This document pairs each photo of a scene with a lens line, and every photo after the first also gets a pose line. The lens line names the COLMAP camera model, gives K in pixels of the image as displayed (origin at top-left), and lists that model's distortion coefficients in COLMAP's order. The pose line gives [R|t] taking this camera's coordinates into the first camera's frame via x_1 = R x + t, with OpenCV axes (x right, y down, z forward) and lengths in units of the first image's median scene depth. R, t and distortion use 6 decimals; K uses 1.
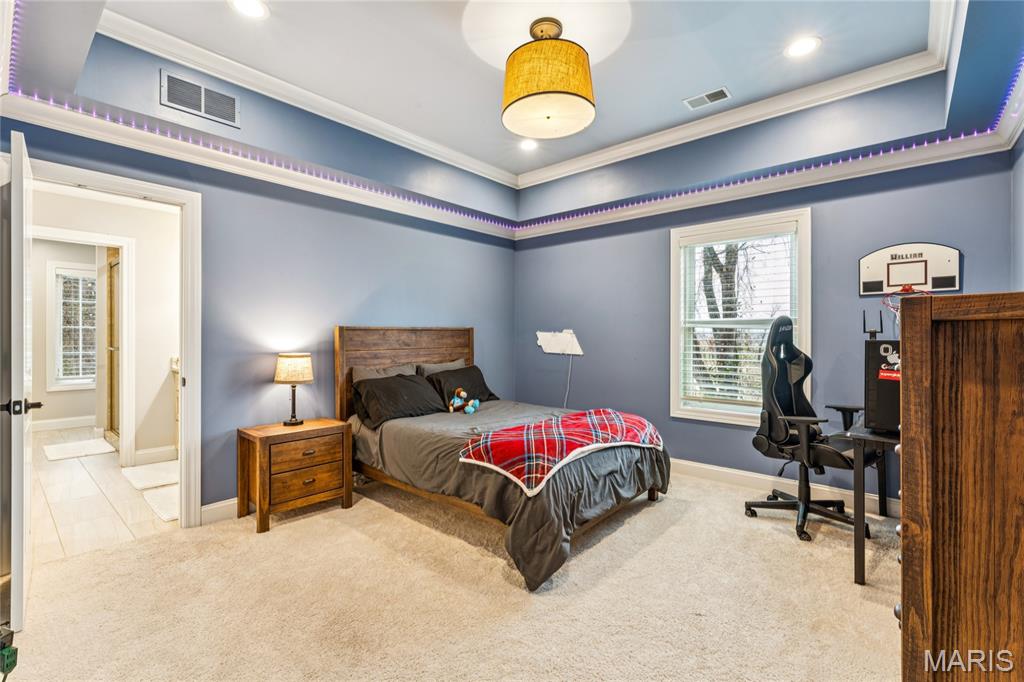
lens RADIAL K [[457.9, 0, 510.6], [0, 457.9, 337.6], [0, 0, 1]] dist [-0.000534, -0.000153]
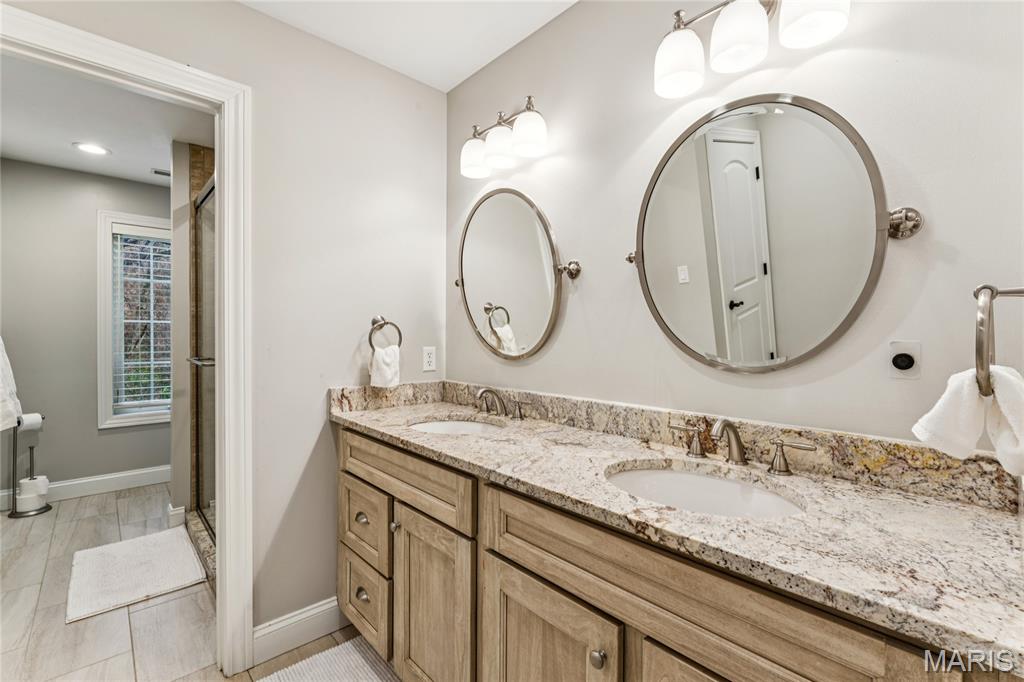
lens RADIAL K [[447.6, 0, 513.3], [0, 447.6, 340.1], [0, 0, 1]] dist [-0.002142, -0.000040]
pose [[0.994456, 0.001230, -0.105144, -0.451261], [-0.000576, 0.999980, 0.006248, -0.002626], [0.105150, -0.006152, 0.994437, 0.520485]]
